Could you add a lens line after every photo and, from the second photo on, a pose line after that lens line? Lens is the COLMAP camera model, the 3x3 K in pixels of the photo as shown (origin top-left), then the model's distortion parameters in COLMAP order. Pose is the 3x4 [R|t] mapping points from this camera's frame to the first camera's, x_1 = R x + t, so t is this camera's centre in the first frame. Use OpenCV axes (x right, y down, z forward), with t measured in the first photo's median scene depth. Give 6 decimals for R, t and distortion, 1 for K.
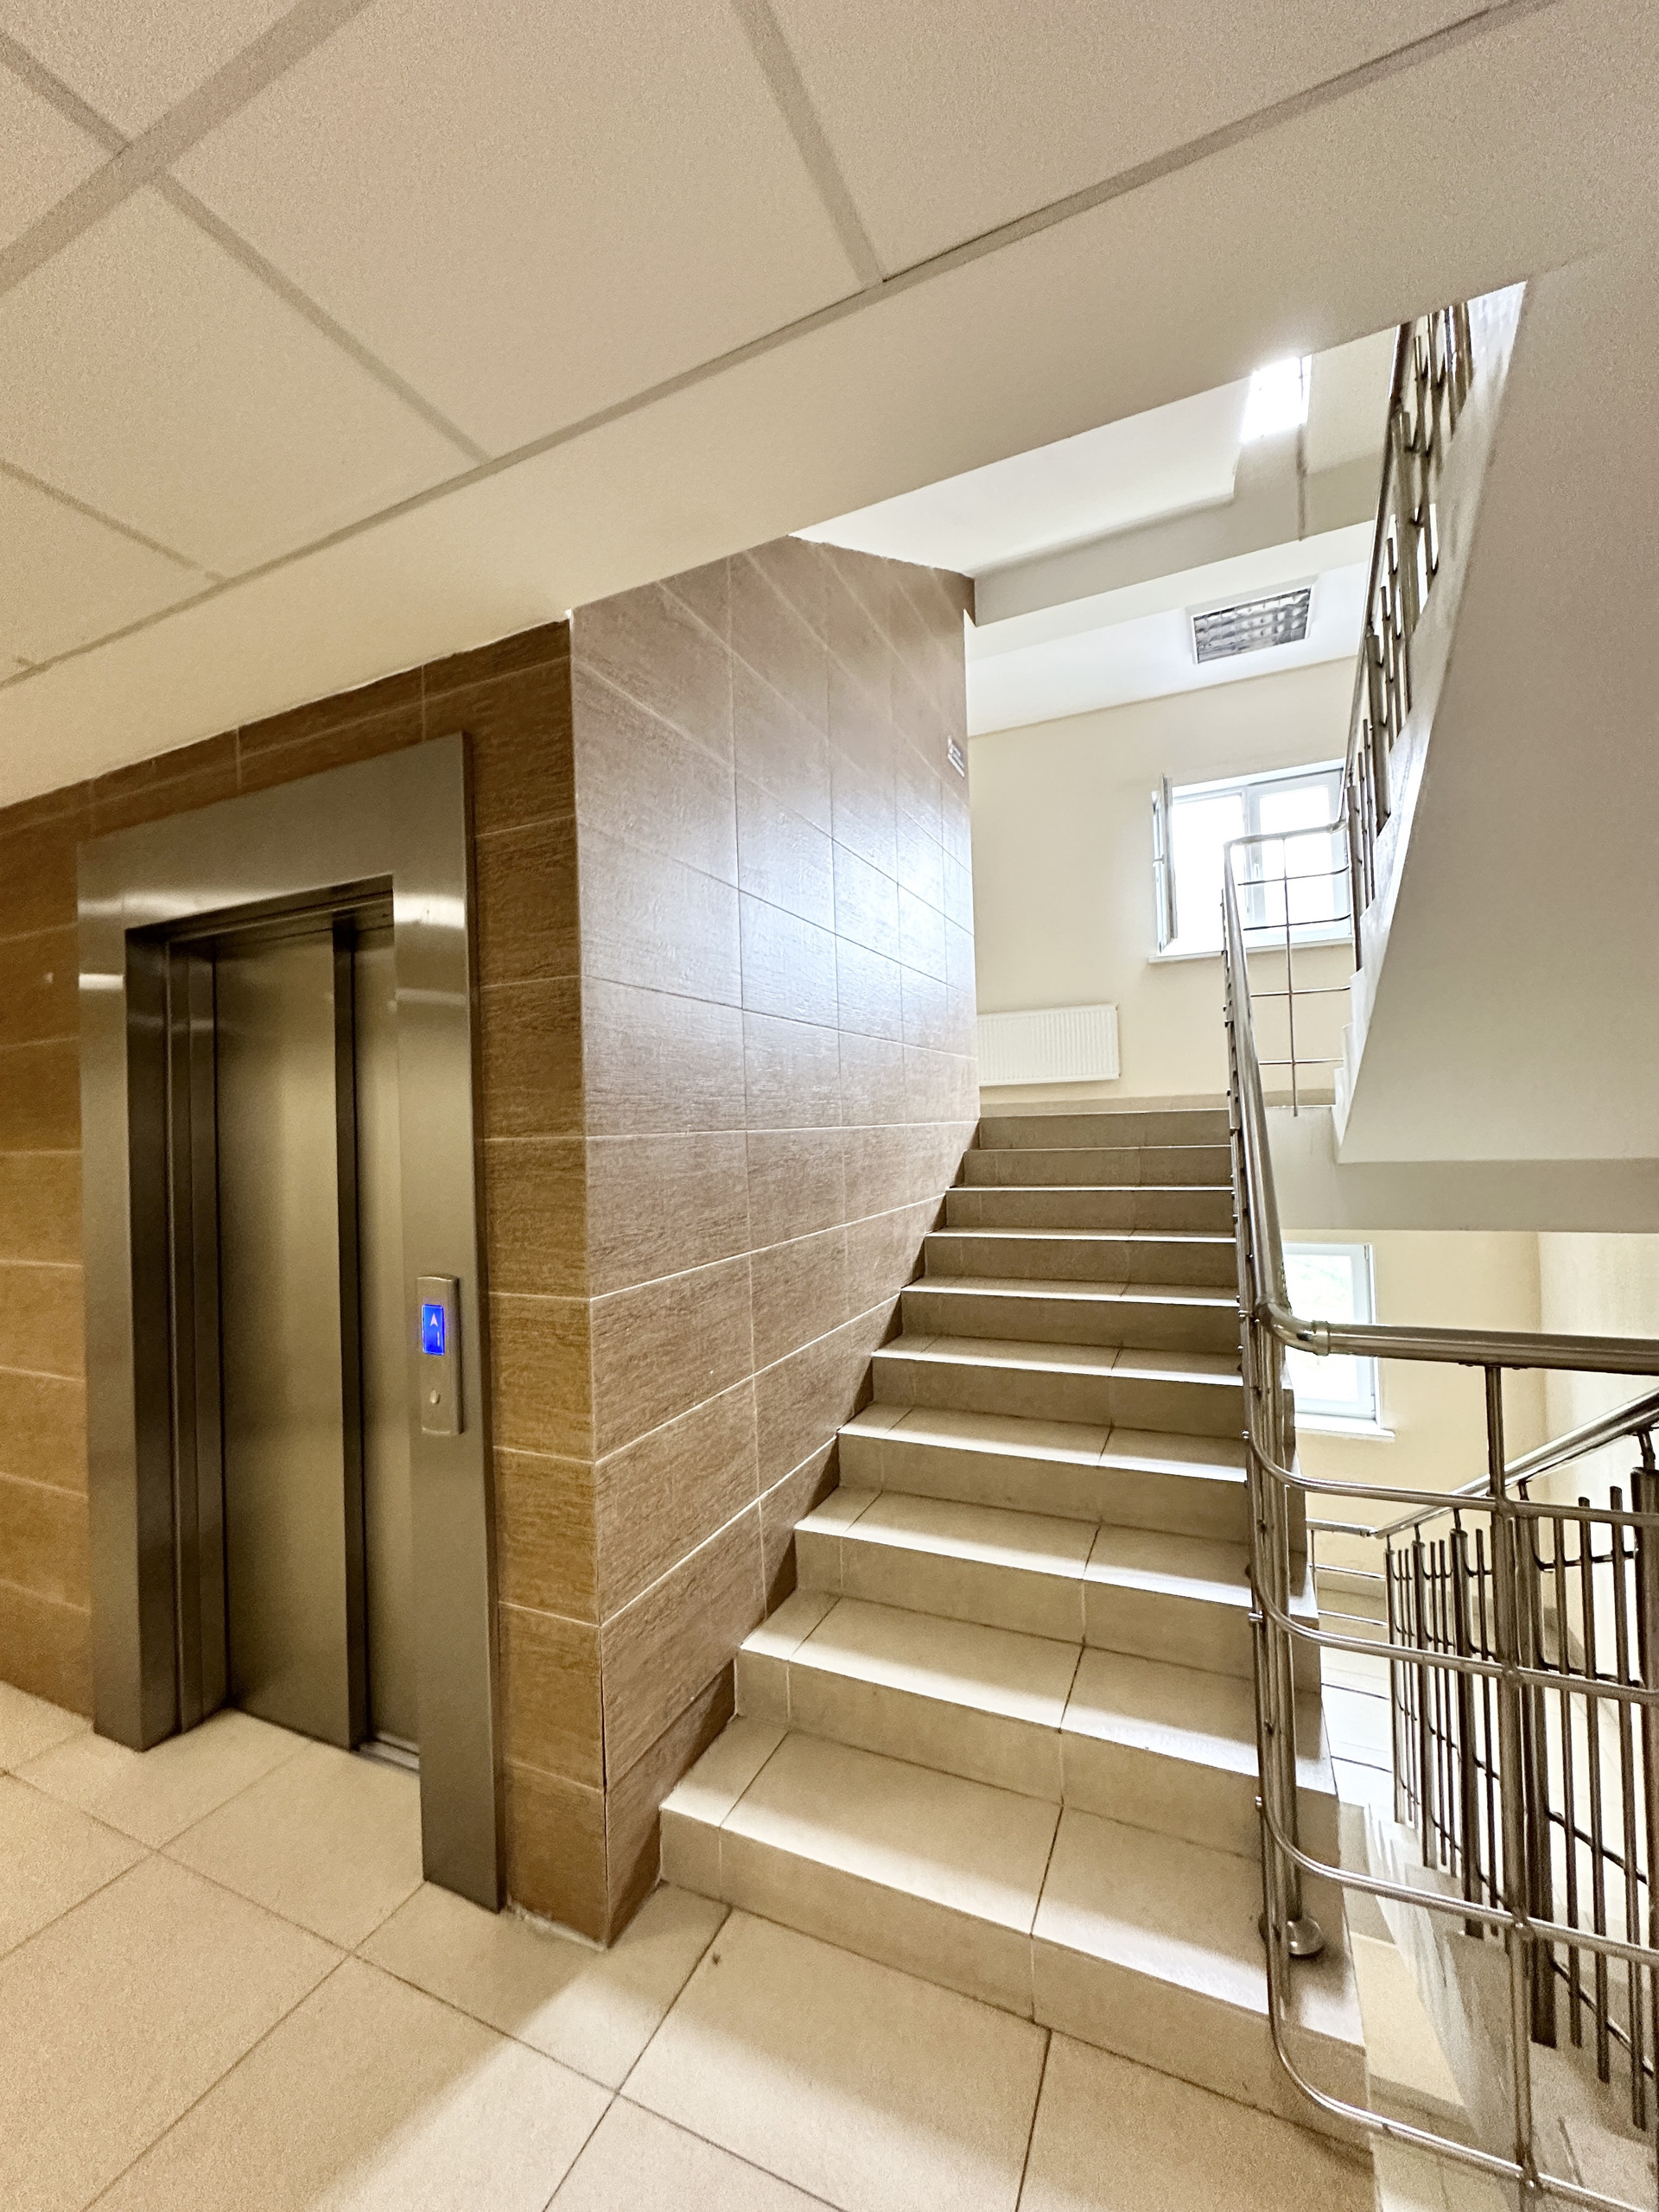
lens RADIAL K [[887.1, 0, 829.5], [0, 887.1, 1106.0], [0, 0, 1]] dist [-0.002728, 0.000193]
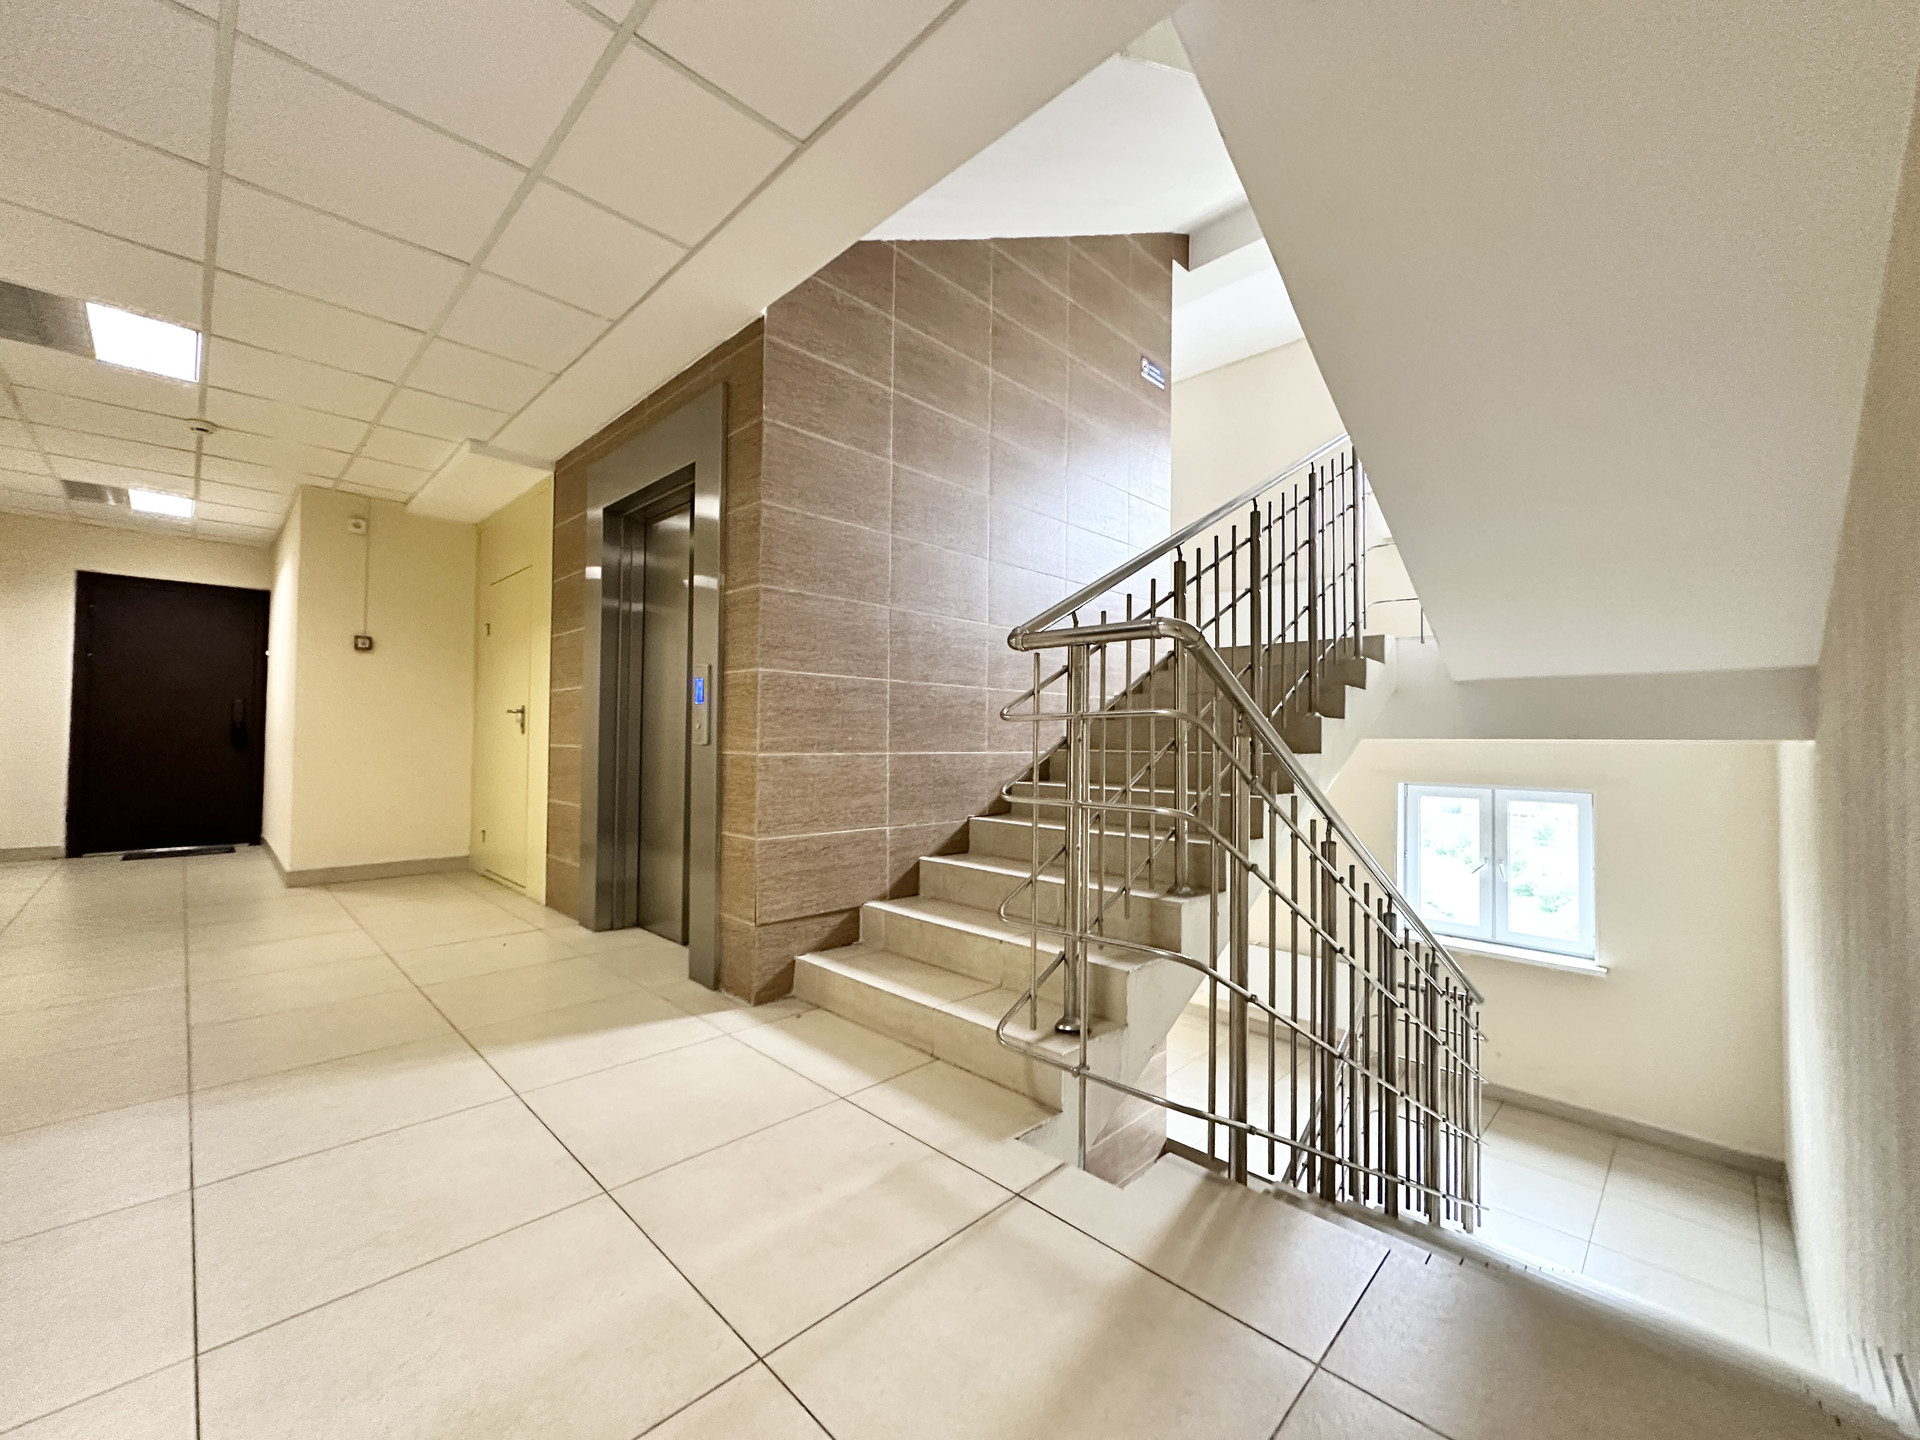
lens RADIAL K [[770.1, 0, 959.1], [0, 770.1, 717.7], [0, 0, 1]] dist [-0.001984, 0.000902]
pose [[0.938887, 0.035804, -0.342358, 0.635599], [-0.036252, 0.999330, 0.005092, 0.268309], [0.342311, 0.007630, 0.939556, -0.372840]]
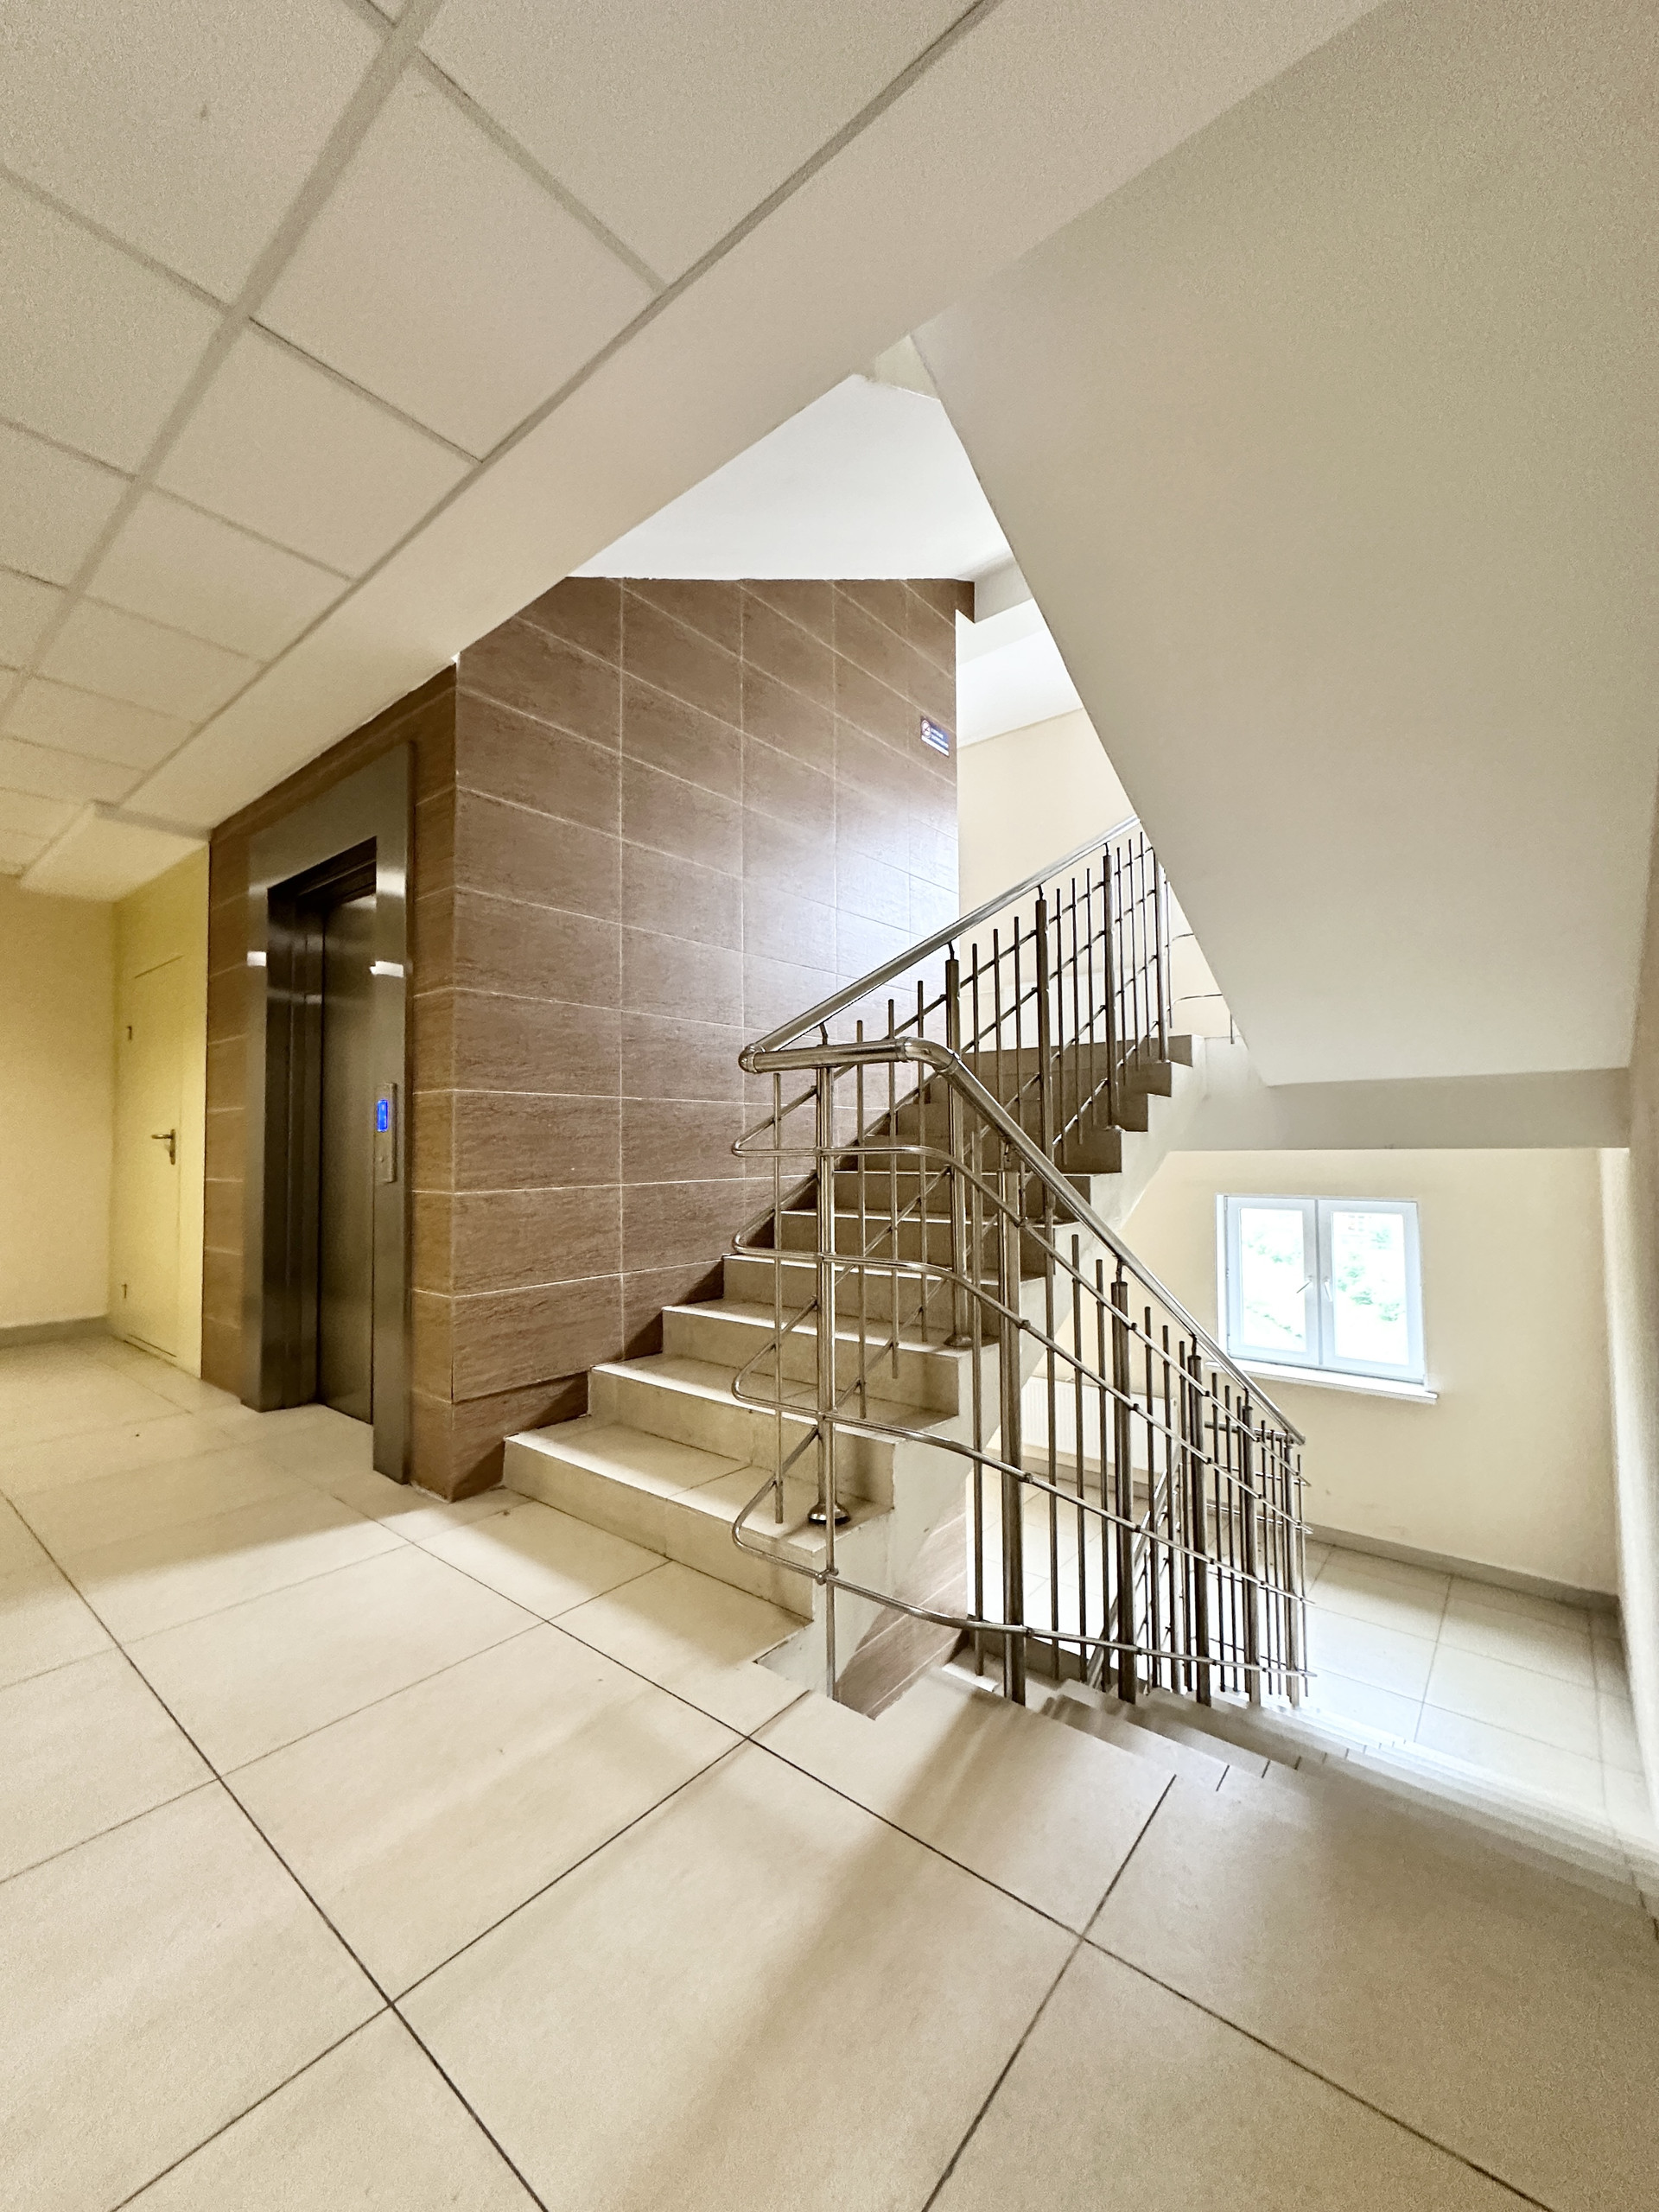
lens RADIAL K [[887.2, 0, 826.7], [0, 887.2, 1106.4], [0, 0, 1]] dist [-0.001984, 0.000902]
pose [[0.967056, 0.015736, -0.254076, 0.692252], [-0.019538, 0.999732, -0.012445, 0.228308], [0.253812, 0.016999, 0.967104, -0.319808]]
